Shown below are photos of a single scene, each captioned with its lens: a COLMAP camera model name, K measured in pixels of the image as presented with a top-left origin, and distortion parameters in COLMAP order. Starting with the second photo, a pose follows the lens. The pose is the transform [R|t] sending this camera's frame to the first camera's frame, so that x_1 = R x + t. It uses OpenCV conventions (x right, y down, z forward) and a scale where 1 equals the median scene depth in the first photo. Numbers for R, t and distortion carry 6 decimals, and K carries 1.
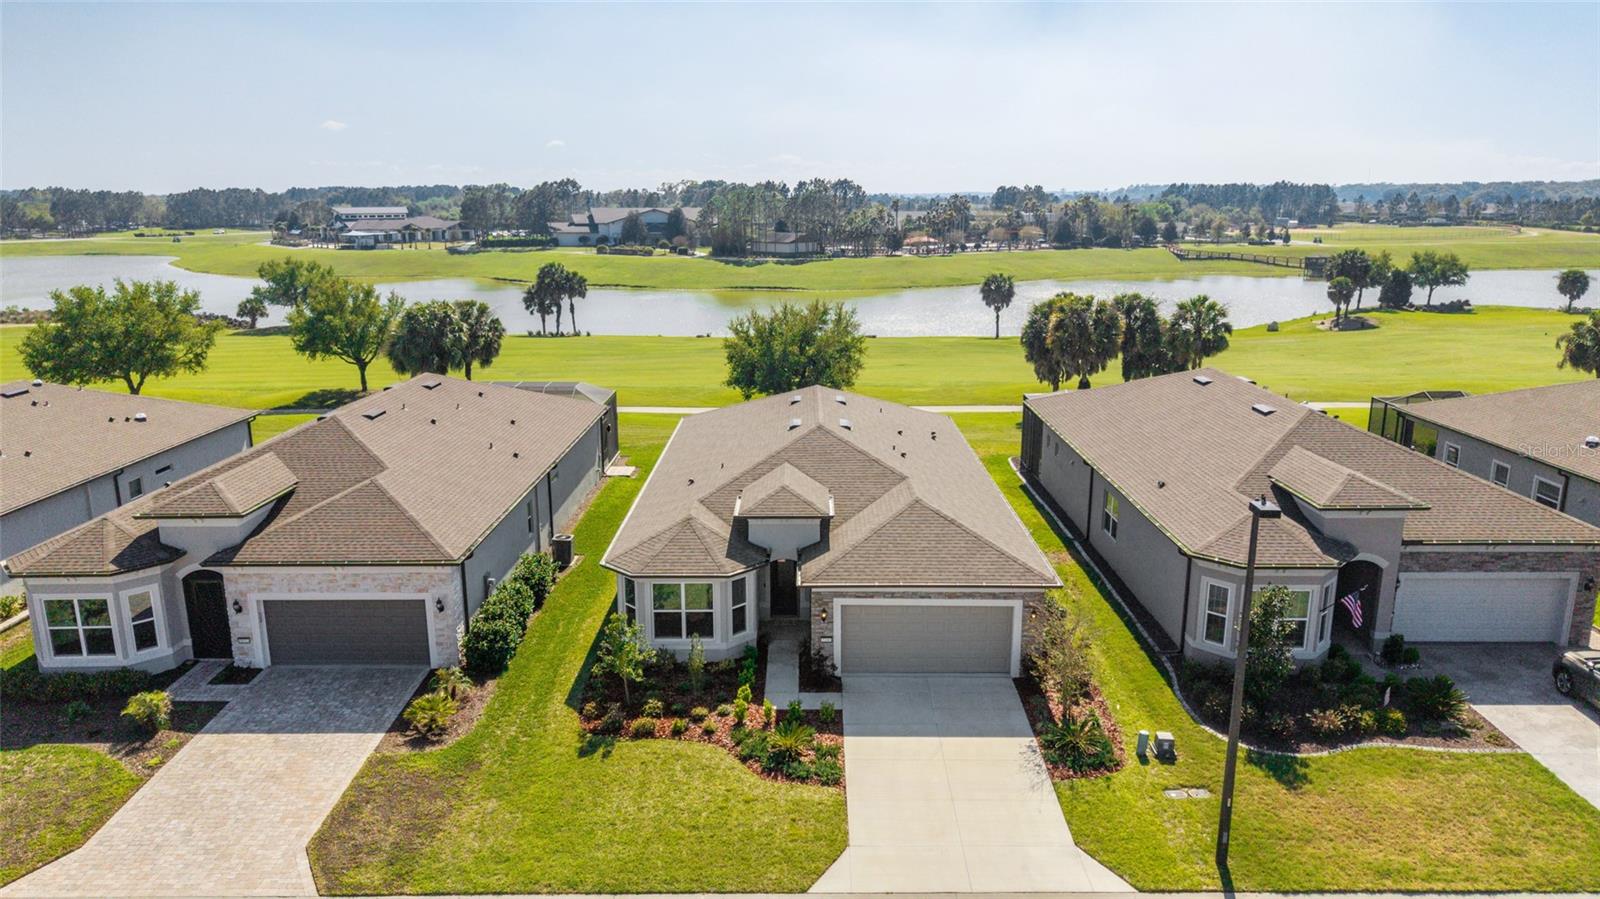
lens RADIAL K [[1067.4, 0, 800.0], [0, 1067.4, 449.5], [0, 0, 1]] dist [0.033379, -0.042074]
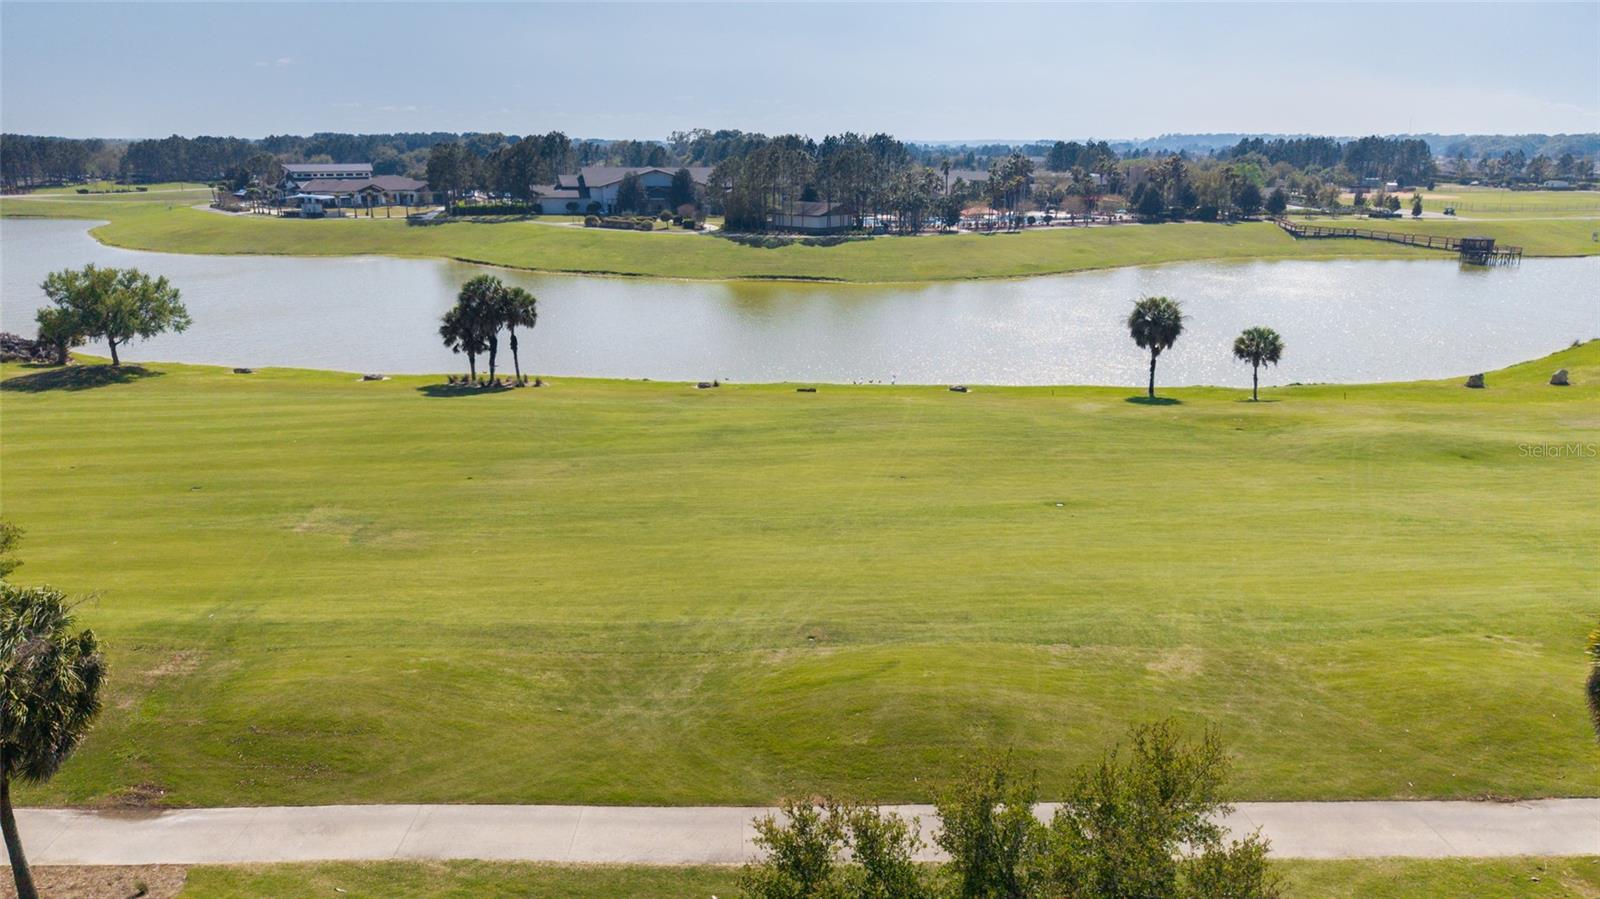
lens RADIAL K [[1067.4, 0, 800.0], [0, 1067.4, 449.5], [0, 0, 1]] dist [0.033379, -0.042074]
pose [[0.999876, 0.009417, -0.012587, -0.105464], [-0.008815, 0.998853, 0.047065, -0.433691], [0.013015, -0.046948, 0.998813, 1.436863]]
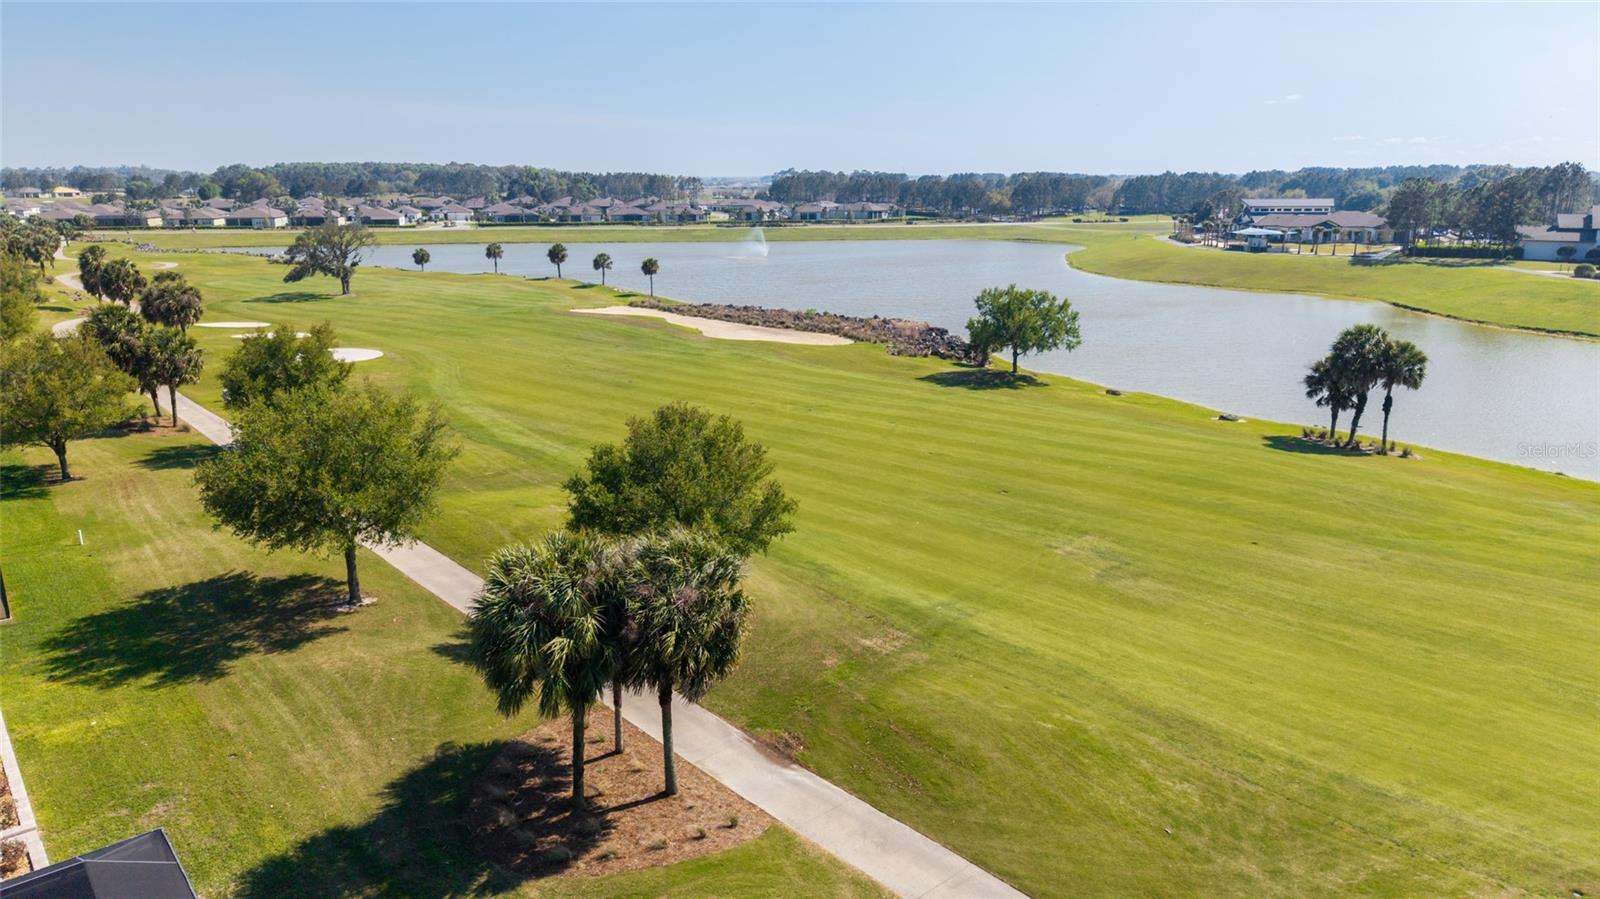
lens RADIAL K [[1067.4, 0, 800.0], [0, 1067.4, 449.5], [0, 0, 1]] dist [0.033379, -0.042074]
pose [[0.656058, 0.186809, -0.731225, 0.049293], [-0.172436, 0.980356, 0.095745, -0.478157], [0.734748, 0.063275, 0.675383, 1.608539]]
